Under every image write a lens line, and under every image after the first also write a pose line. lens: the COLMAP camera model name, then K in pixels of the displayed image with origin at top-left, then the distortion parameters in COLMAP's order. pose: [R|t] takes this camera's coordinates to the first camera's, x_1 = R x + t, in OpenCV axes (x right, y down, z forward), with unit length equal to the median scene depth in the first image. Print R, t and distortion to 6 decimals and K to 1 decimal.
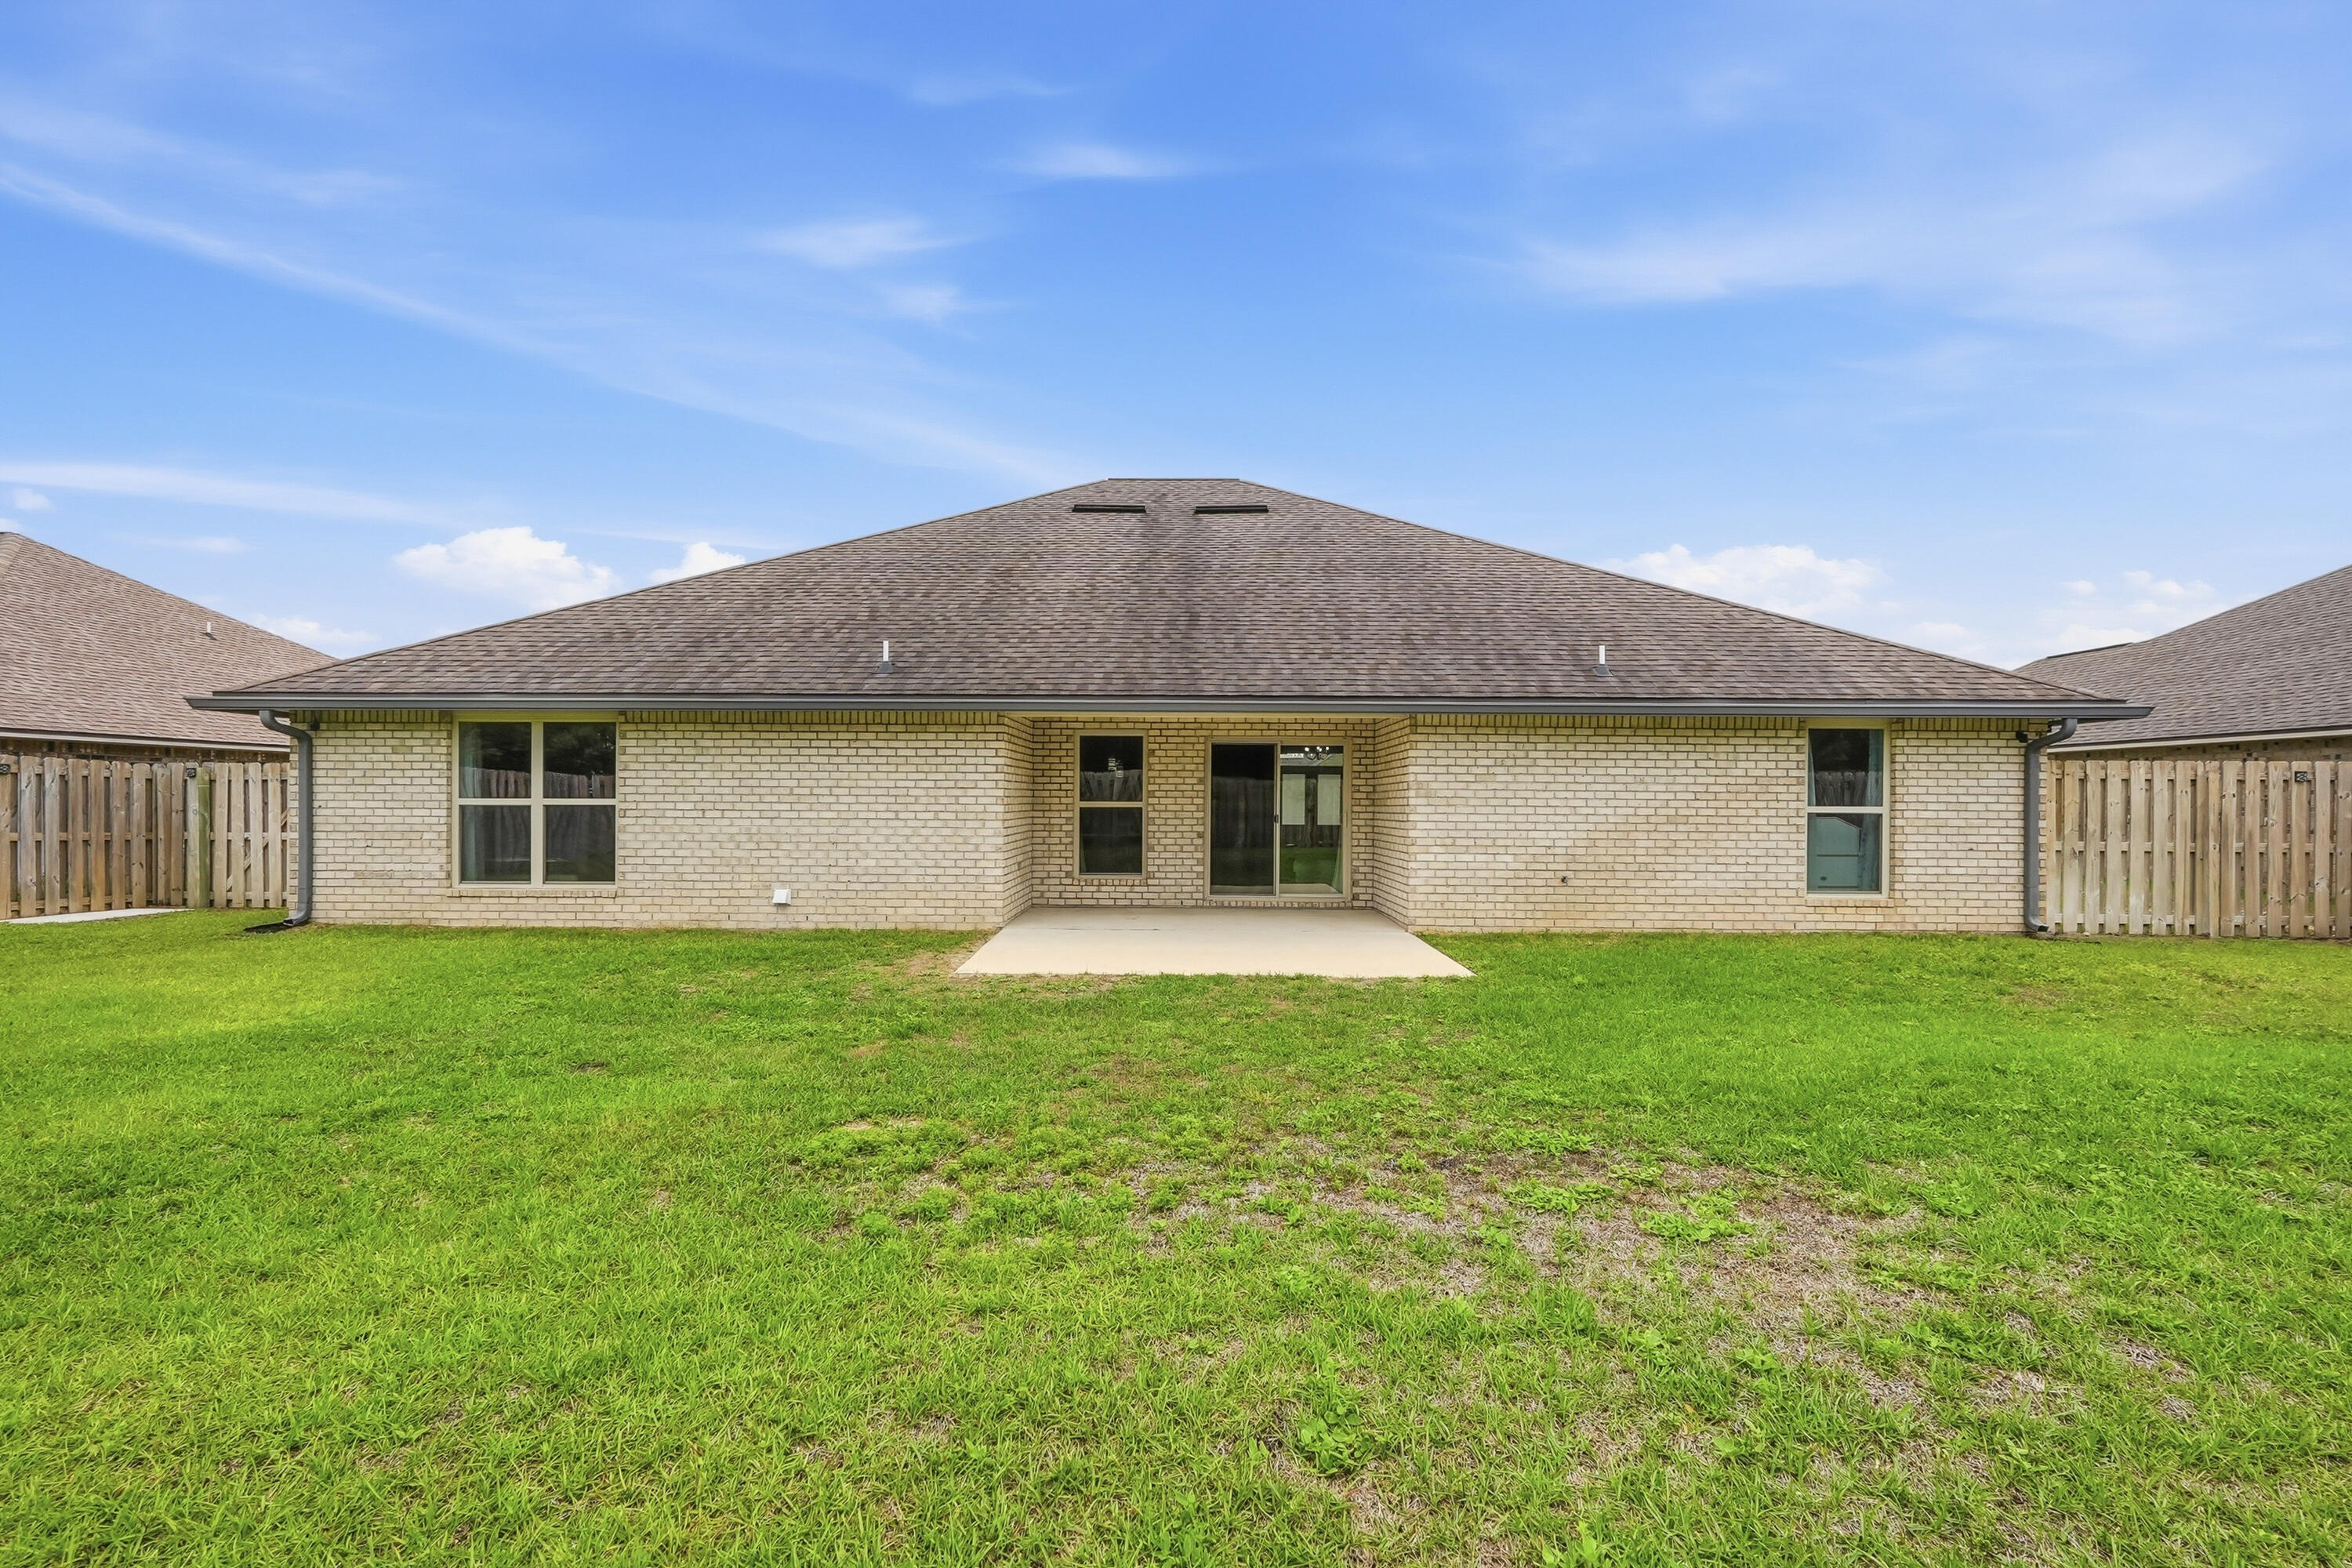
lens RADIAL K [[1036.0, 0, 1196.0], [0, 1036.0, 798.6], [0, 0, 1]] dist [-0.002760, 0.002174]
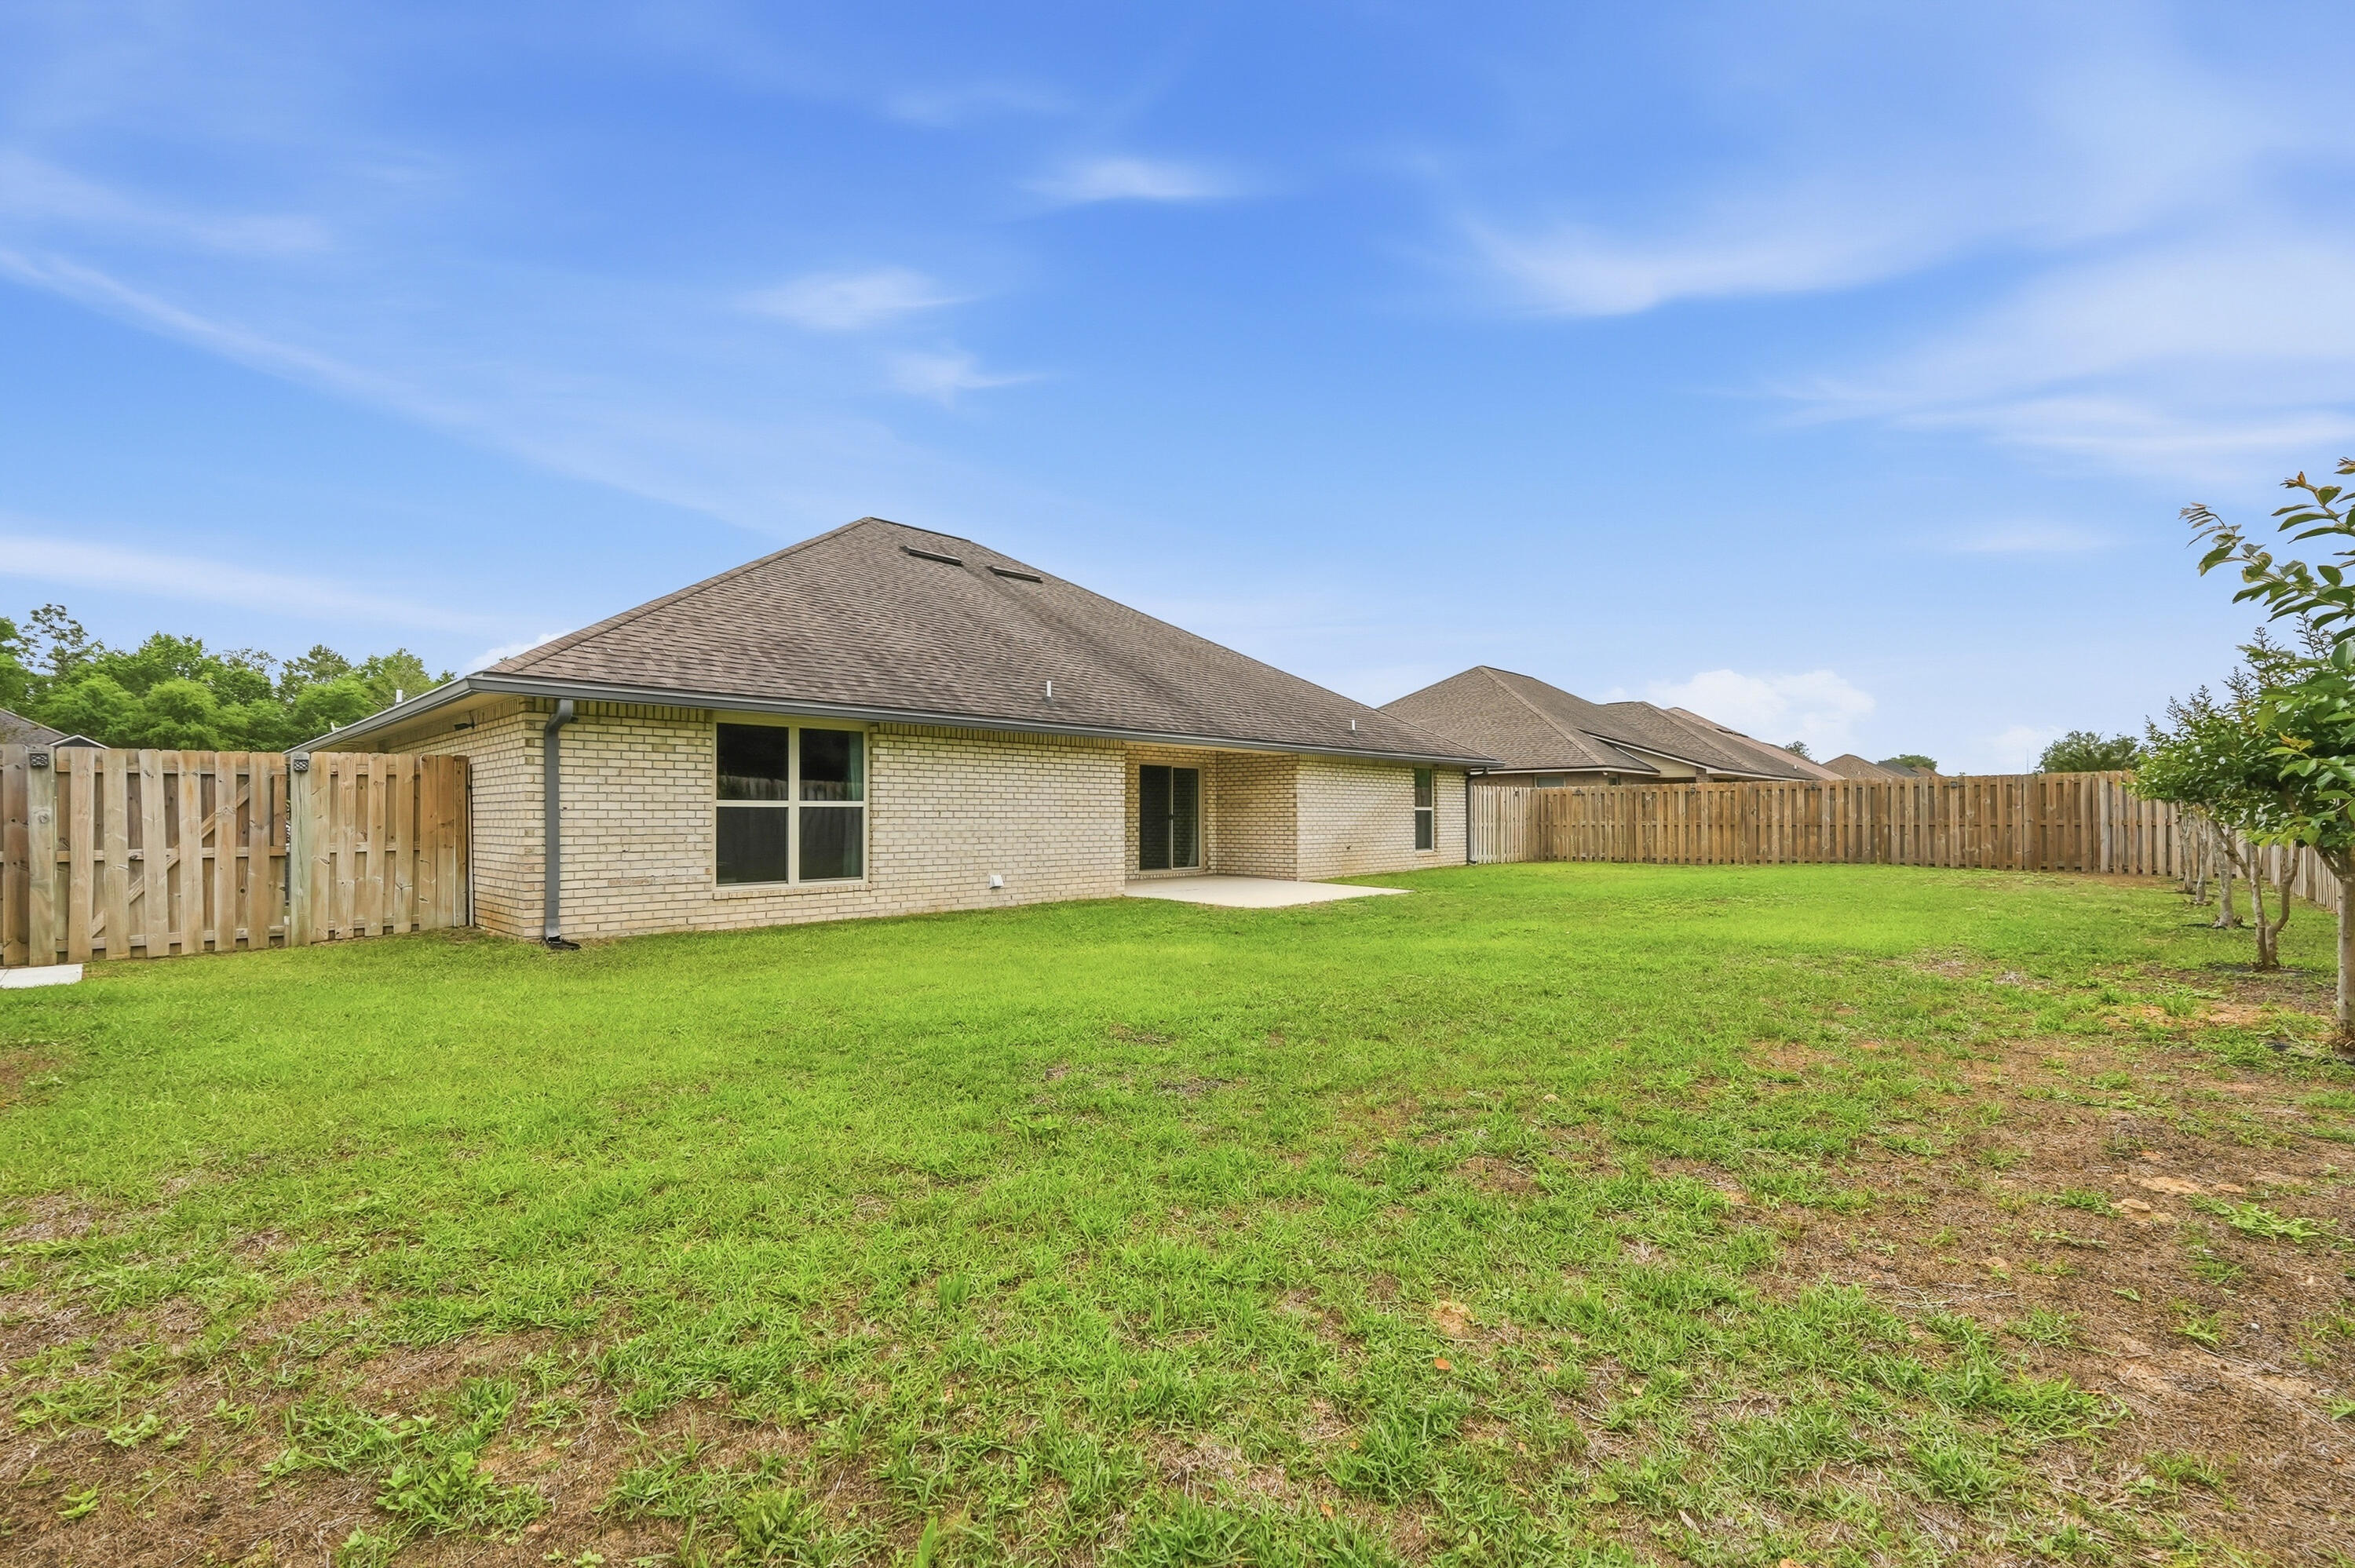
lens RADIAL K [[1037.2, 0, 1210.9], [0, 1037.2, 804.9], [0, 0, 1]] dist [-0.002760, 0.002174]
pose [[0.646842, 0.000795, 0.762624, -1.175367], [0.001707, 0.999995, -0.002490, 0.007732], [-0.762622, 0.002913, 0.646837, 0.004879]]
